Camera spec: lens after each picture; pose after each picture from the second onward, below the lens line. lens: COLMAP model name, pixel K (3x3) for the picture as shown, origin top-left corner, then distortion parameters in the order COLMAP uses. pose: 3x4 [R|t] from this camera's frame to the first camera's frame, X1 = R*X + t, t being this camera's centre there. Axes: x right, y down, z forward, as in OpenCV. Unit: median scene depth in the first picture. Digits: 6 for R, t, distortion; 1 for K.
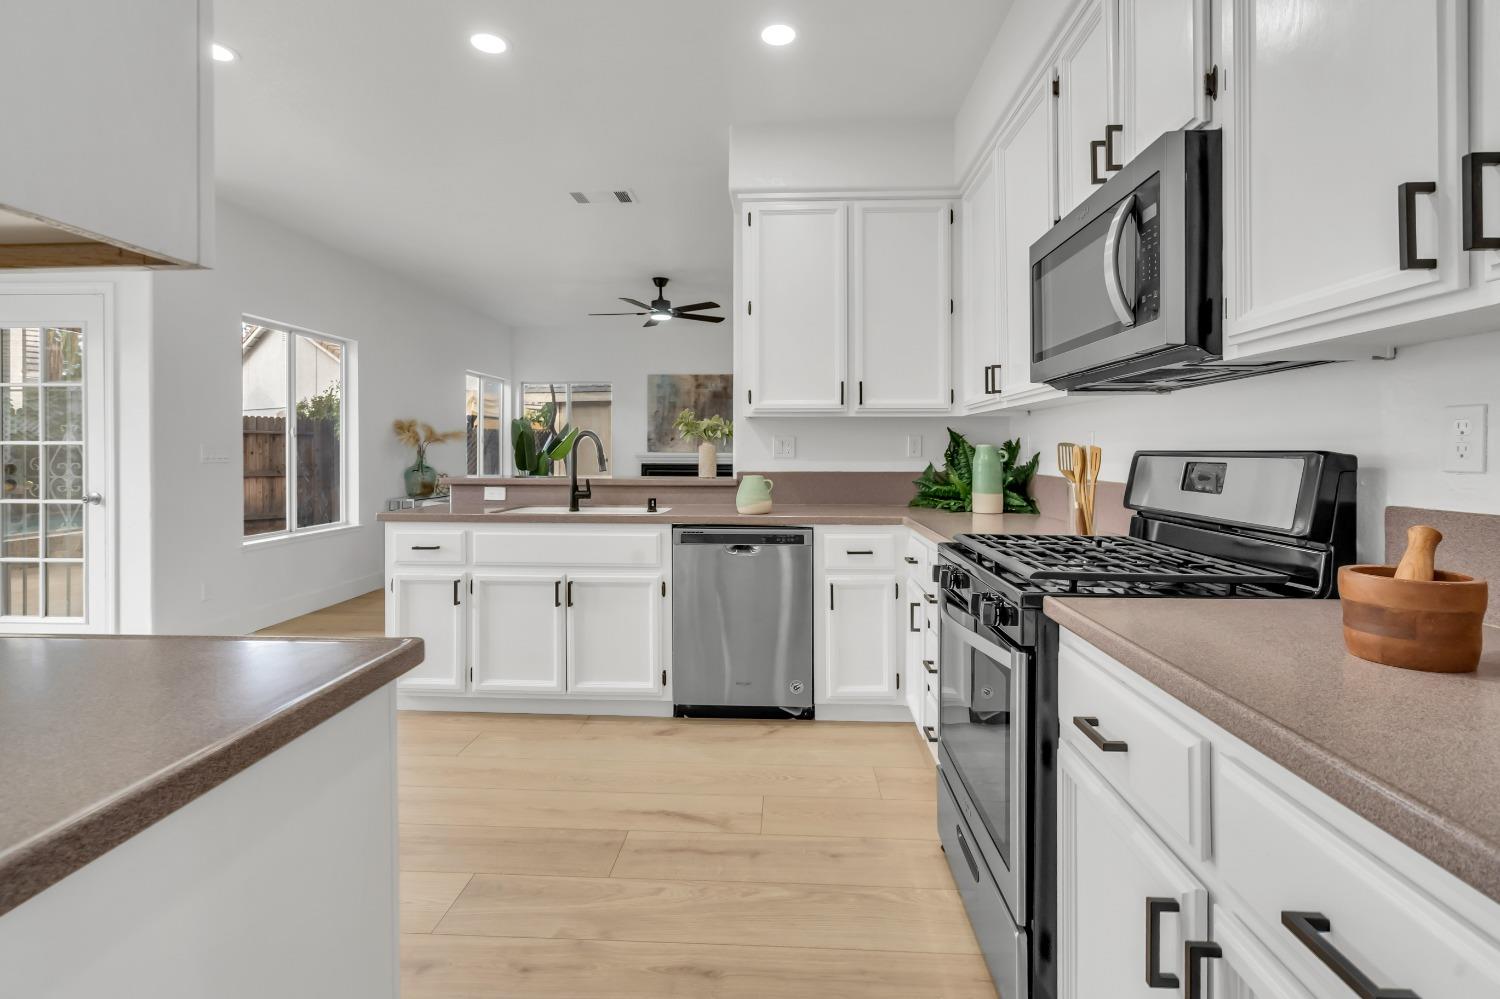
lens RADIAL K [[712.8, 0, 762.7], [0, 712.8, 458.2], [0, 0, 1]] dist [-0.006319, 0.001787]
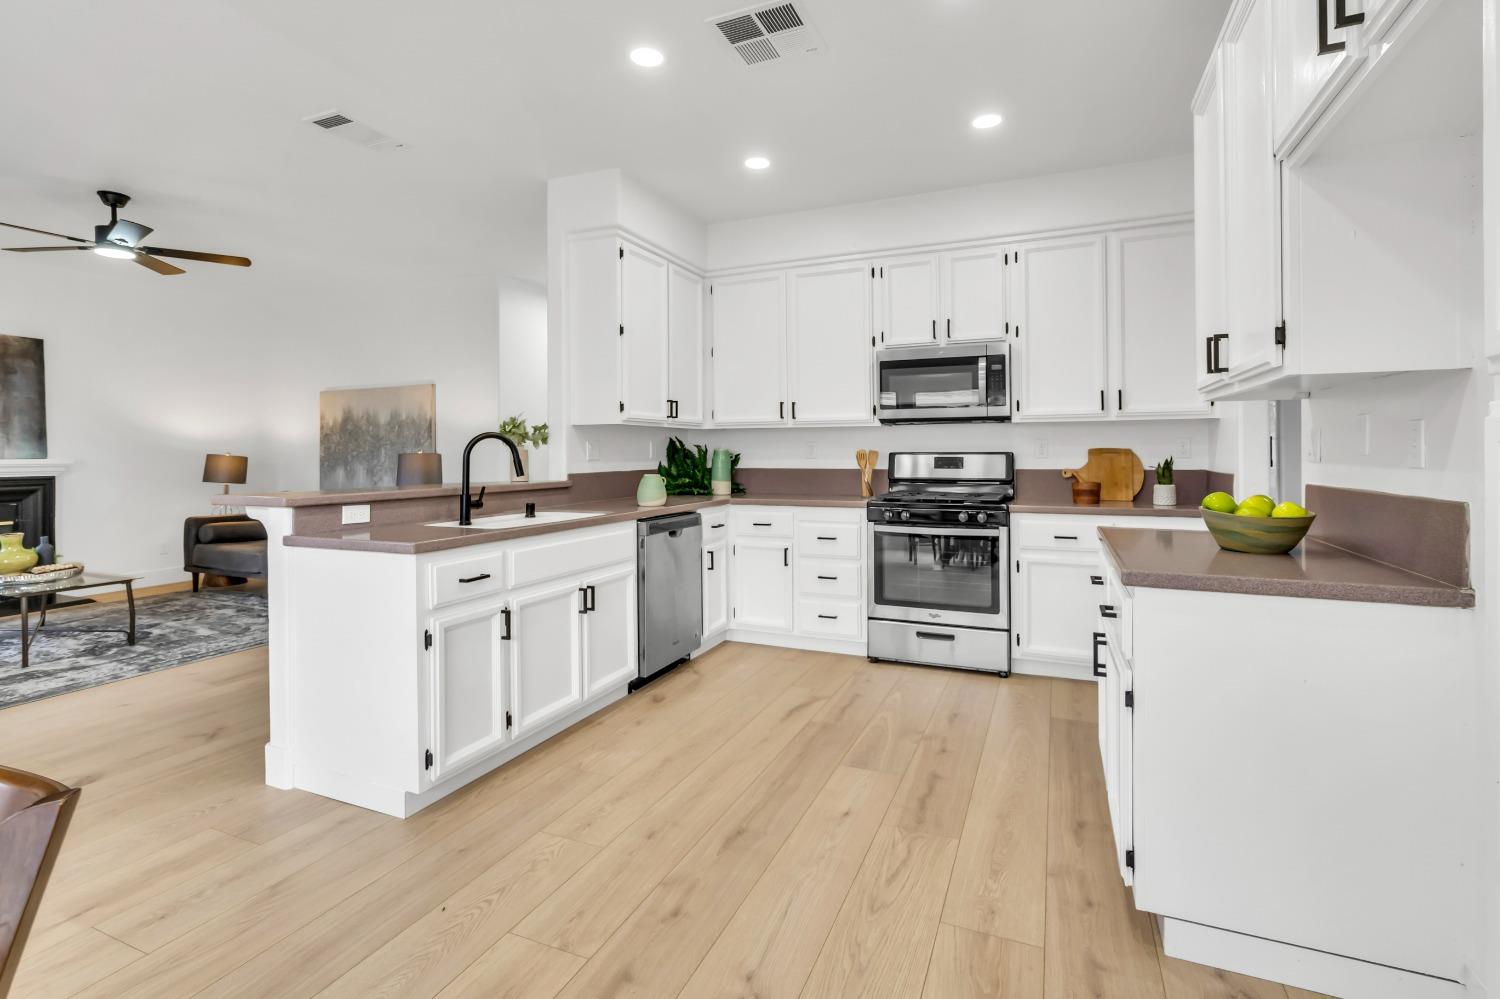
lens RADIAL K [[712.8, 0, 767.4], [0, 712.8, 450.9], [0, 0, 1]] dist [-0.006319, 0.001787]
pose [[0.332924, 0.000211, 0.942954, -0.959441], [0.014910, 0.999874, -0.005488, -0.004954], [-0.942836, 0.015887, 0.332879, 0.369407]]
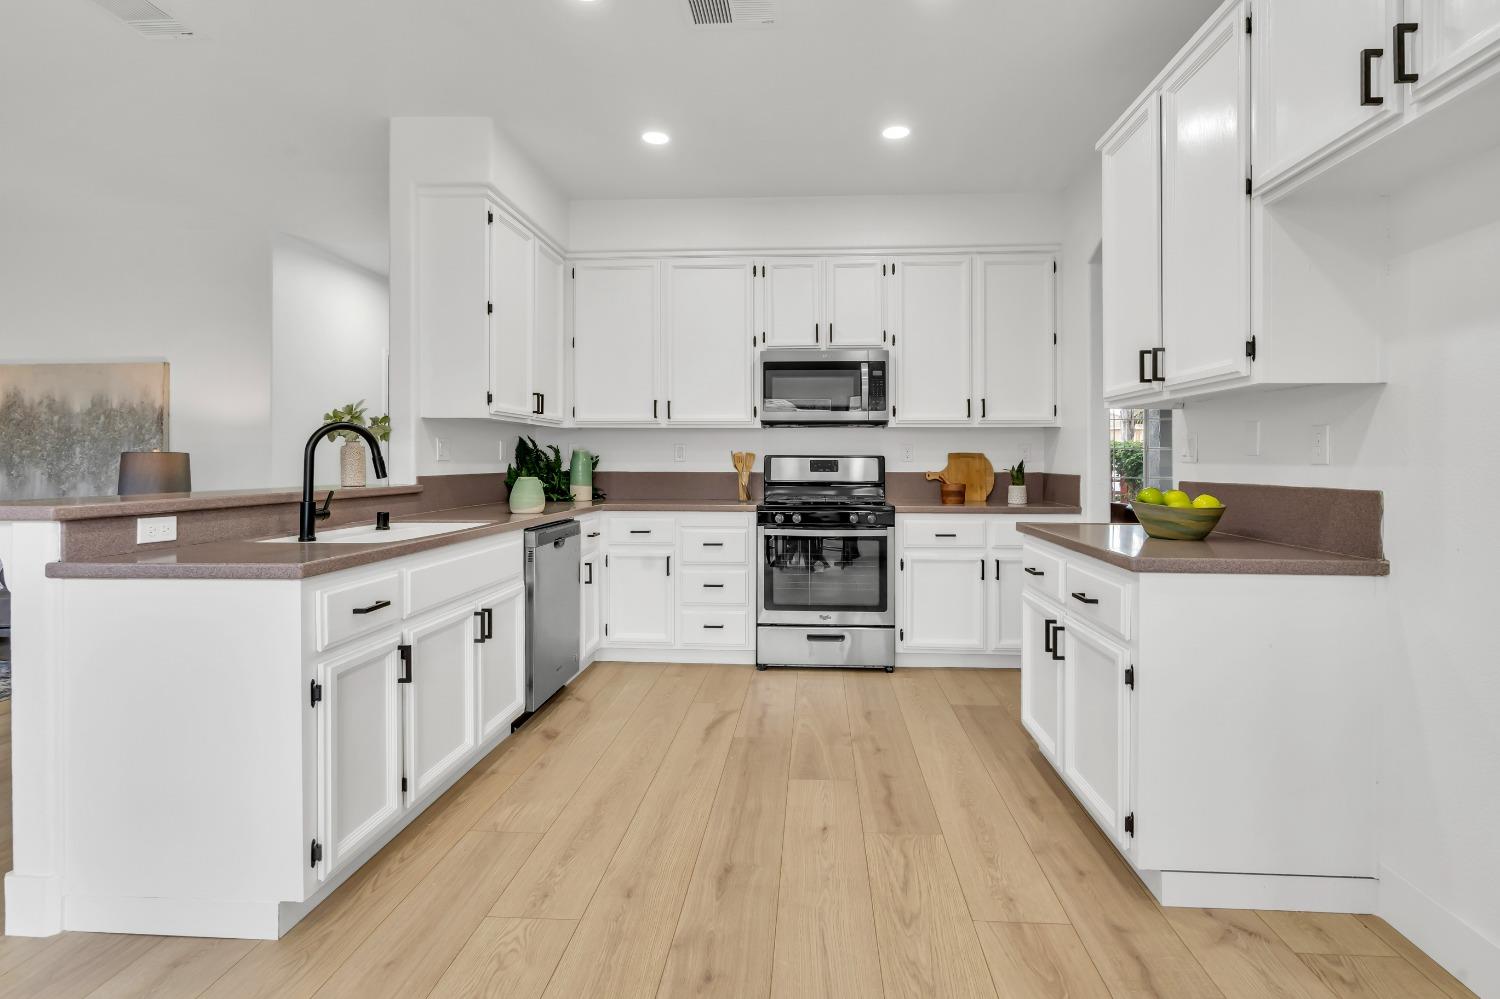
lens RADIAL K [[712.8, 0, 793.4], [0, 712.8, 459.6], [0, 0, 1]] dist [-0.006319, 0.001787]
pose [[-0.017127, 0.000936, 0.999853, -0.941317], [0.008650, 0.999962, -0.000787, 0.003111], [-0.999816, 0.008635, -0.017134, 0.559027]]
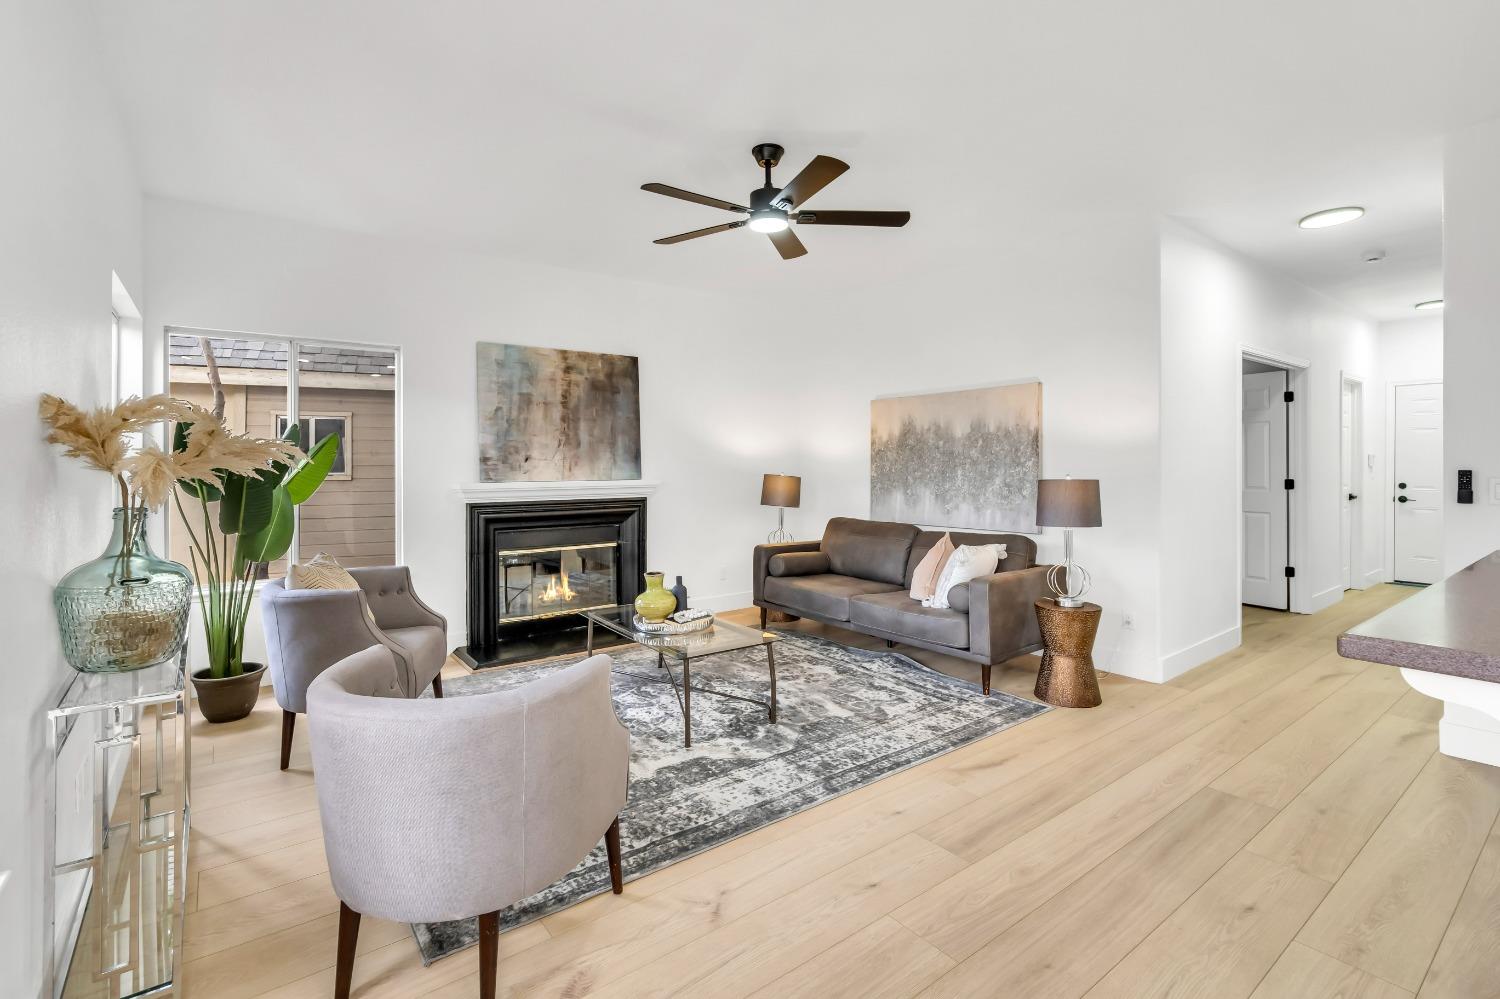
lens RADIAL K [[712.8, 0, 734.6], [0, 712.8, 457.1], [0, 0, 1]] dist [-0.006319, 0.001787]
pose [[0.768192, 0.002468, 0.640215, -0.841445], [0.012493, 0.999744, -0.018845, -0.035691], [-0.640098, 0.022475, 0.767965, 1.060156]]
